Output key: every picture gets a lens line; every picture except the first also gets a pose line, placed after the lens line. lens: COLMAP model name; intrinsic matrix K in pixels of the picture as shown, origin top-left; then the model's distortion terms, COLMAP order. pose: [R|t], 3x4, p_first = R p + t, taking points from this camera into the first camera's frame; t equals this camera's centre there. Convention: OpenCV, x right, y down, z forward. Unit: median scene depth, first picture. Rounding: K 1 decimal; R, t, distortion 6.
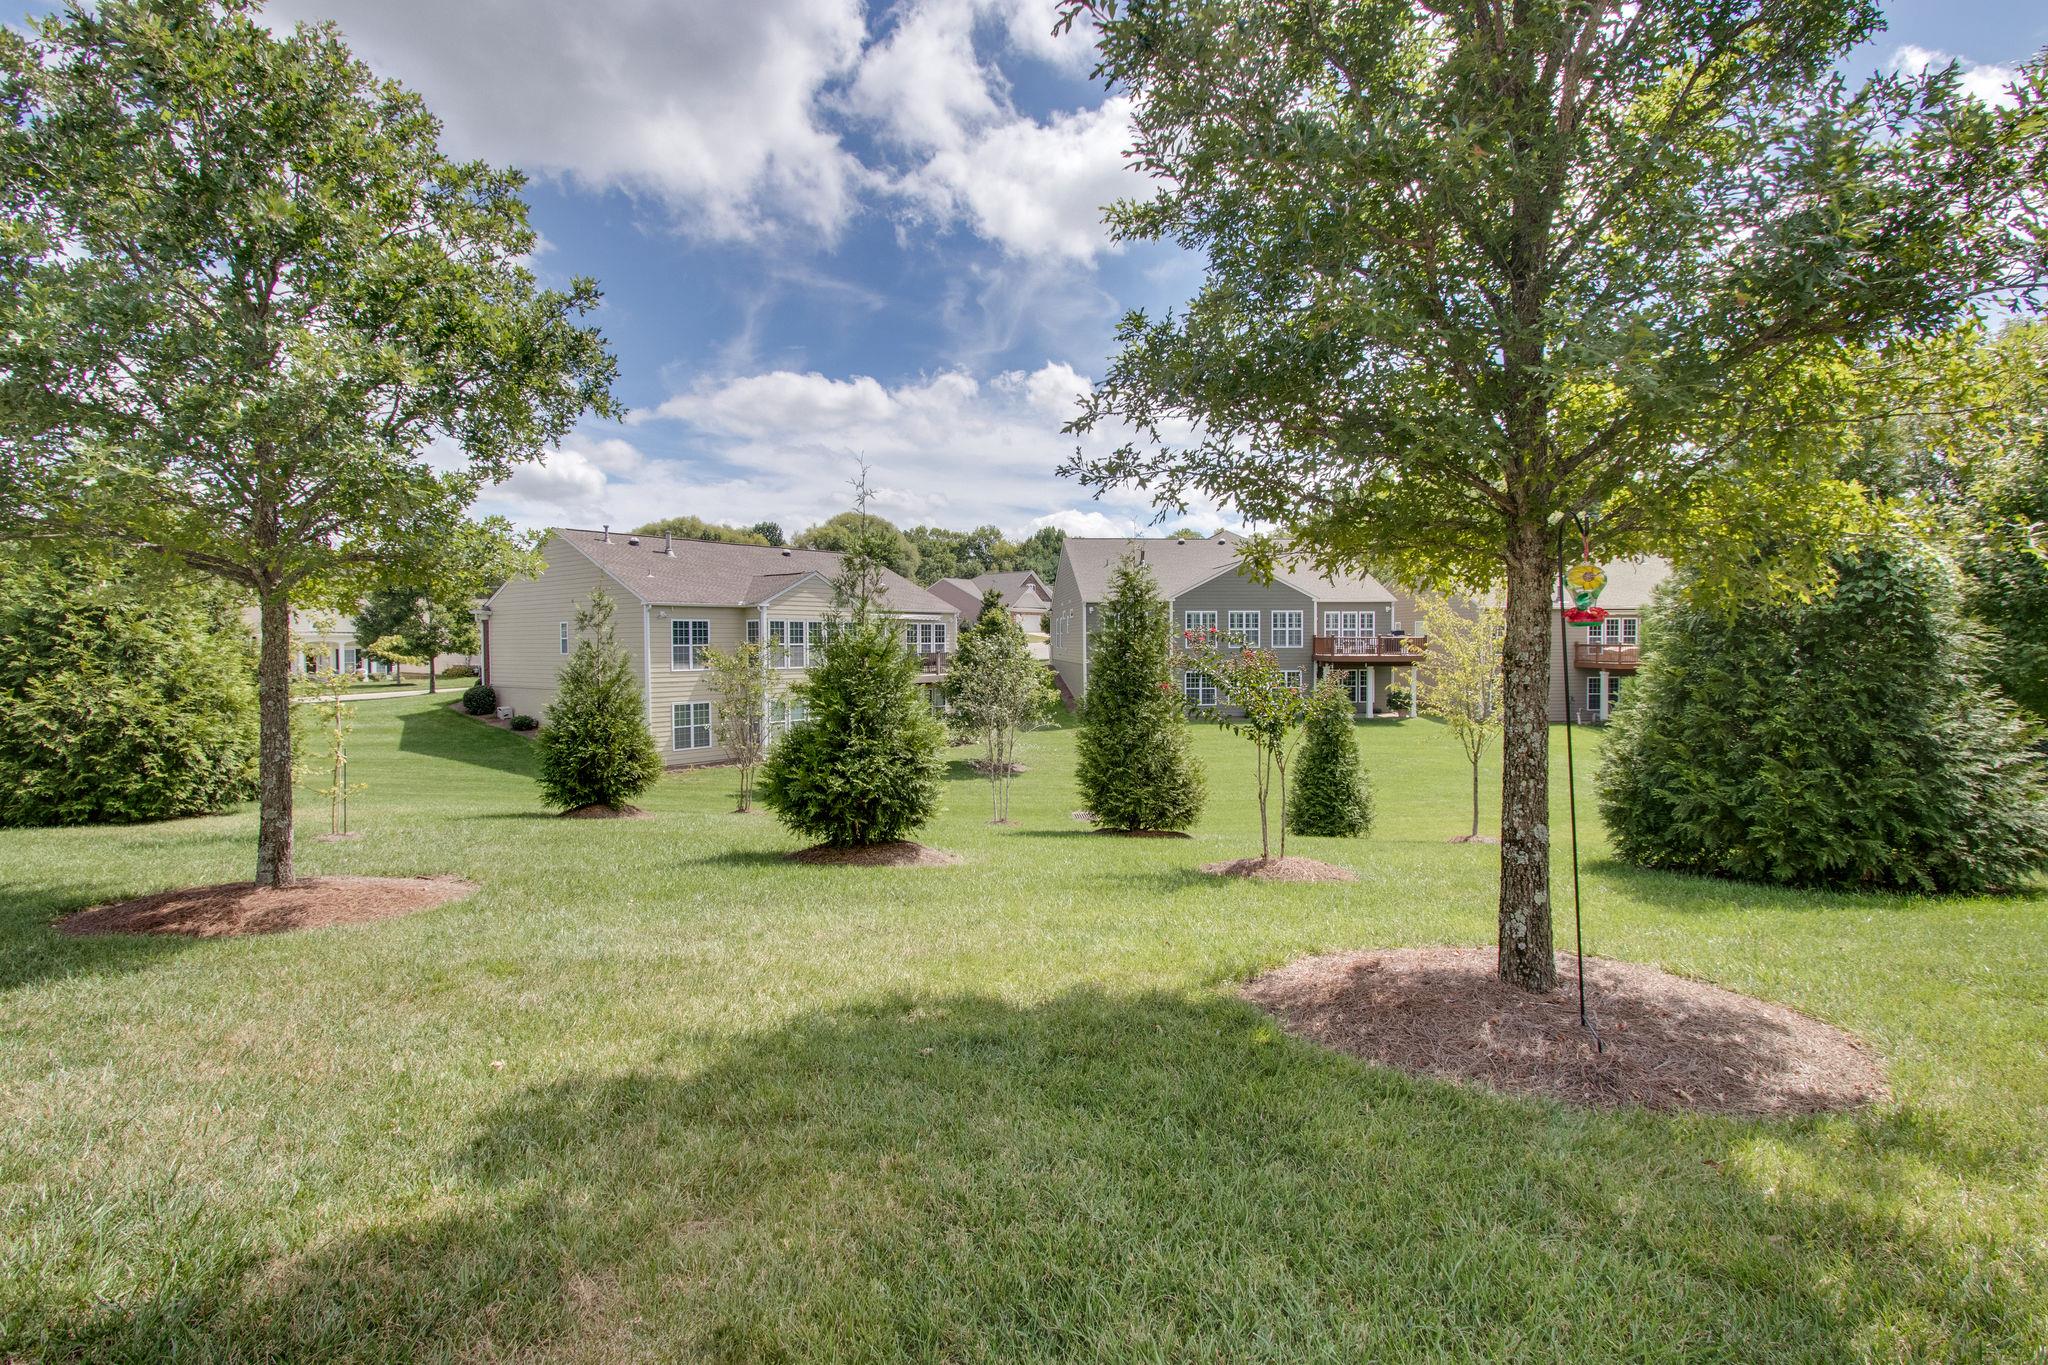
lens RADIAL K [[993.6, 0, 1014.4], [0, 993.6, 662.8], [0, 0, 1]] dist [-0.013548, 0.001635]
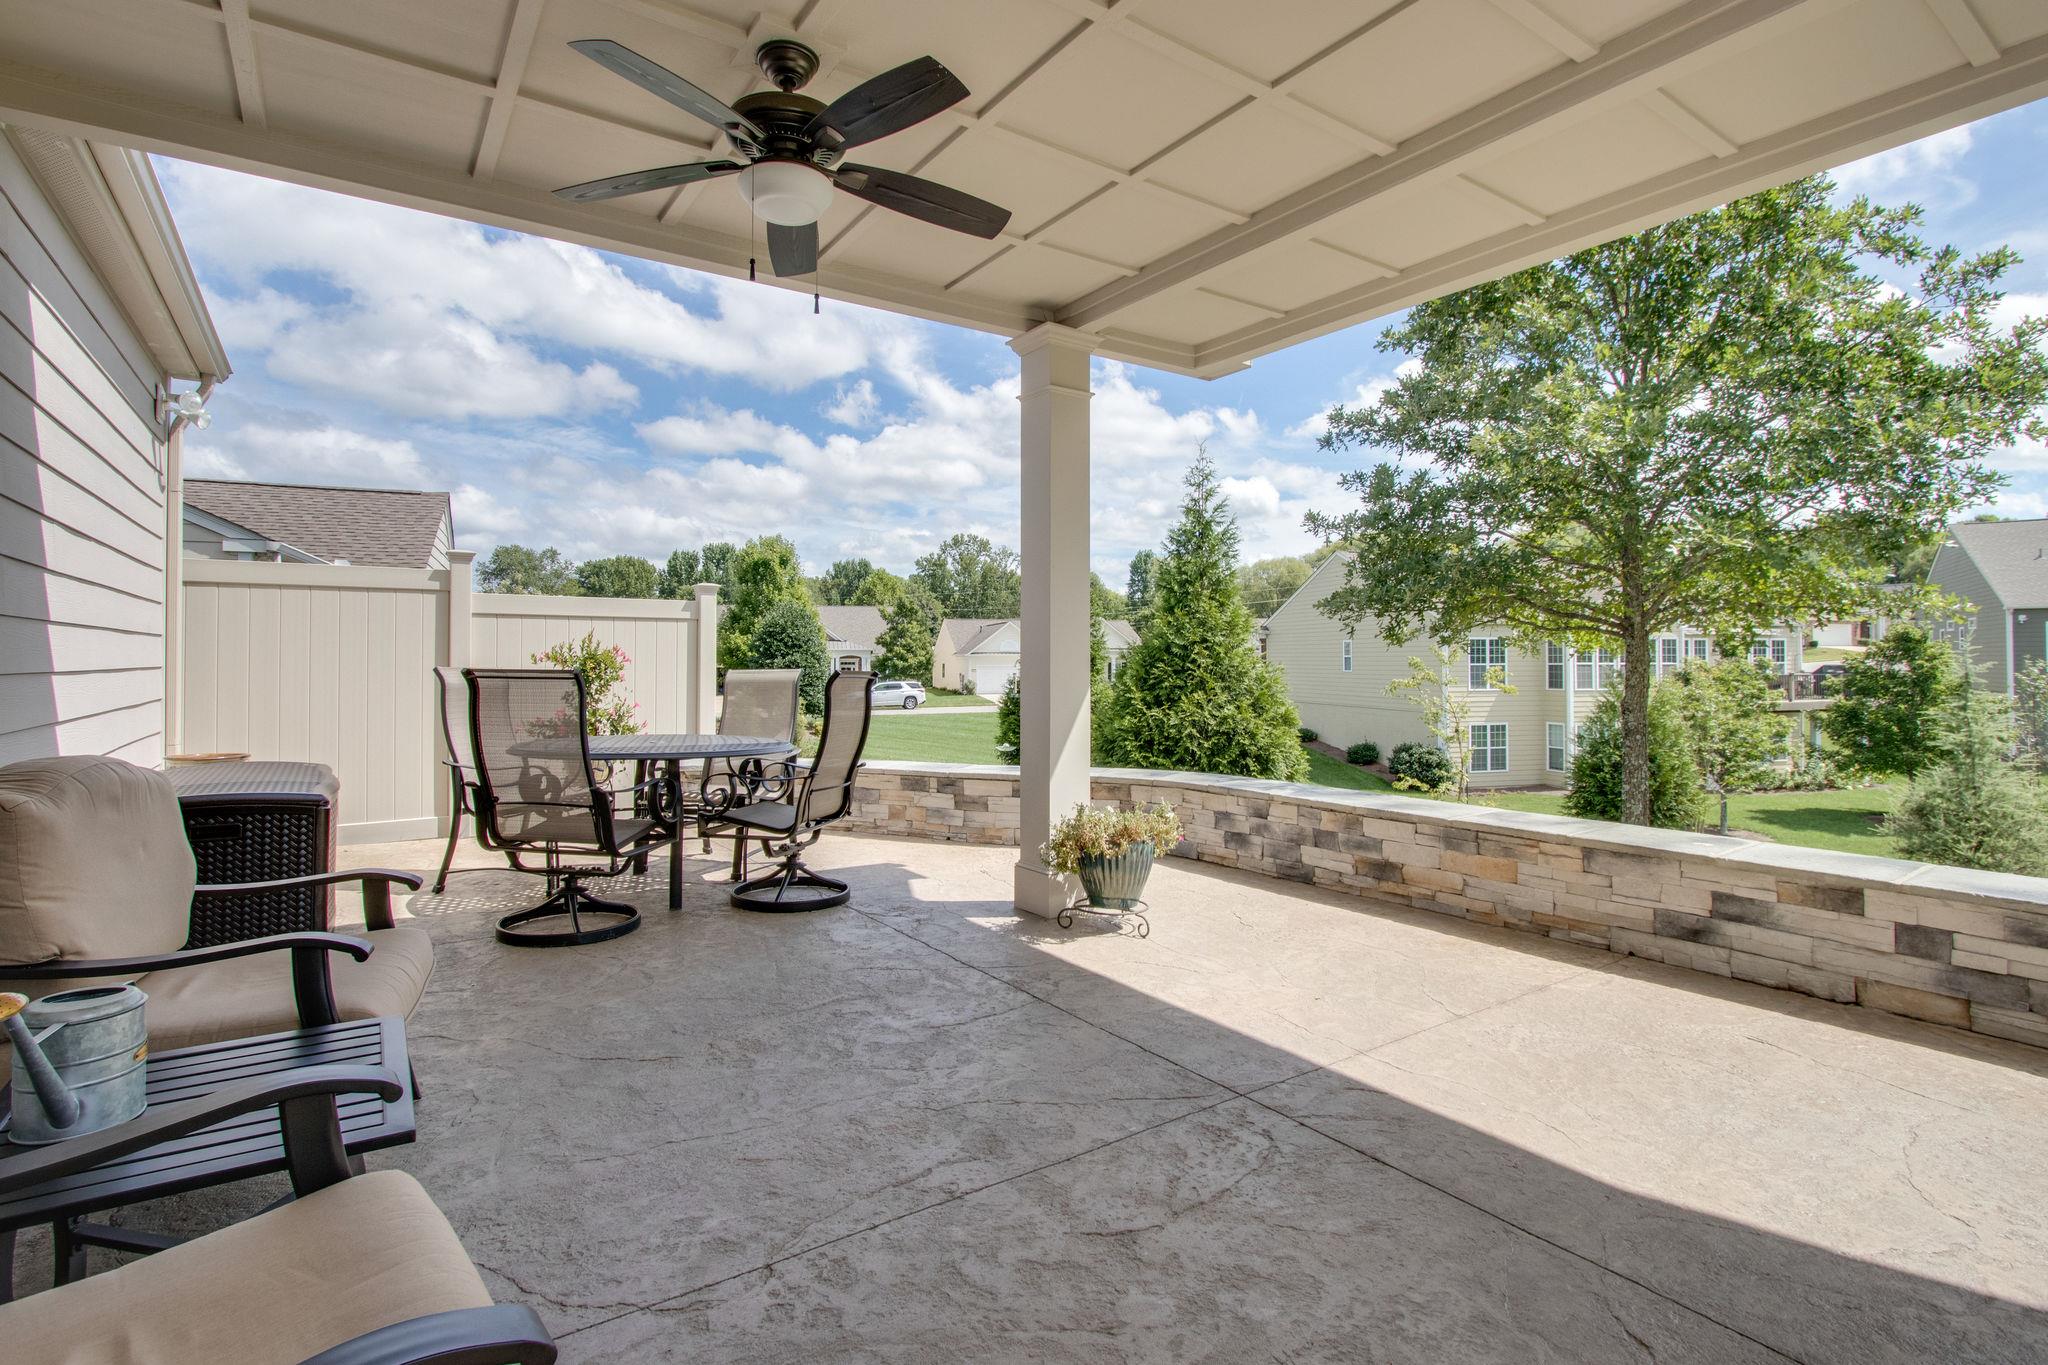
lens RADIAL K [[993.6, 0, 1014.4], [0, 993.6, 662.8], [0, 0, 1]] dist [-0.013548, 0.001635]
pose [[0.795428, 0.007145, -0.606006, -0.355859], [-0.015725, 0.999837, -0.008851, -0.011036], [0.605844, 0.016570, 0.795411, -0.159551]]
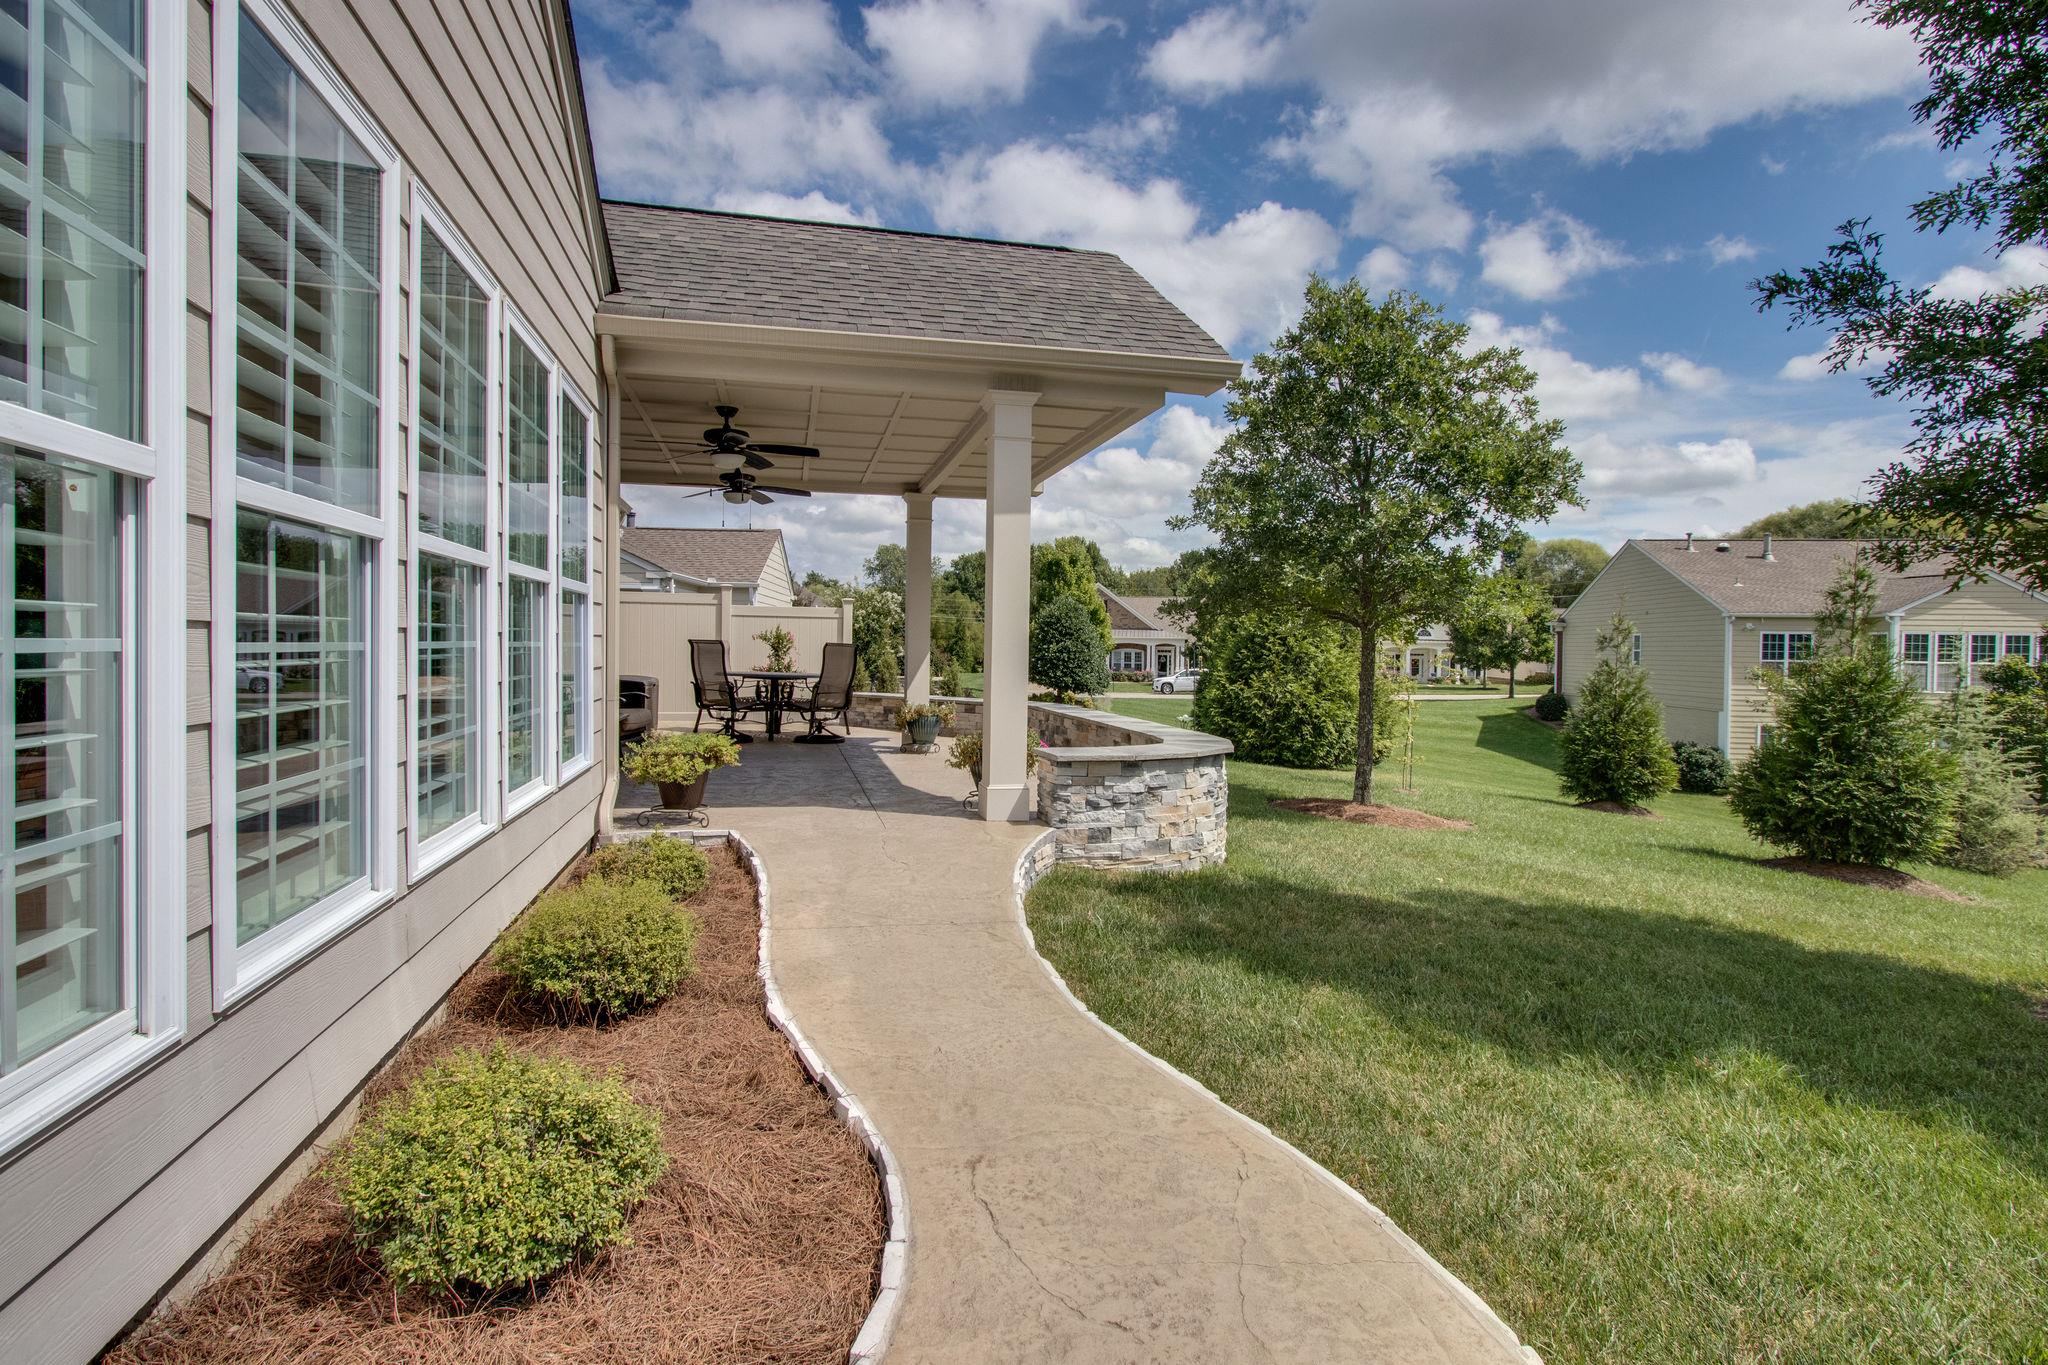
lens RADIAL K [[993.6, 0, 1014.4], [0, 993.6, 662.8], [0, 0, 1]] dist [-0.013548, 0.001635]
pose [[0.534199, 0.027923, -0.844897, 0.204896], [-0.034096, 0.999353, 0.011469, -0.009332], [0.844671, 0.022681, 0.534805, -0.237931]]
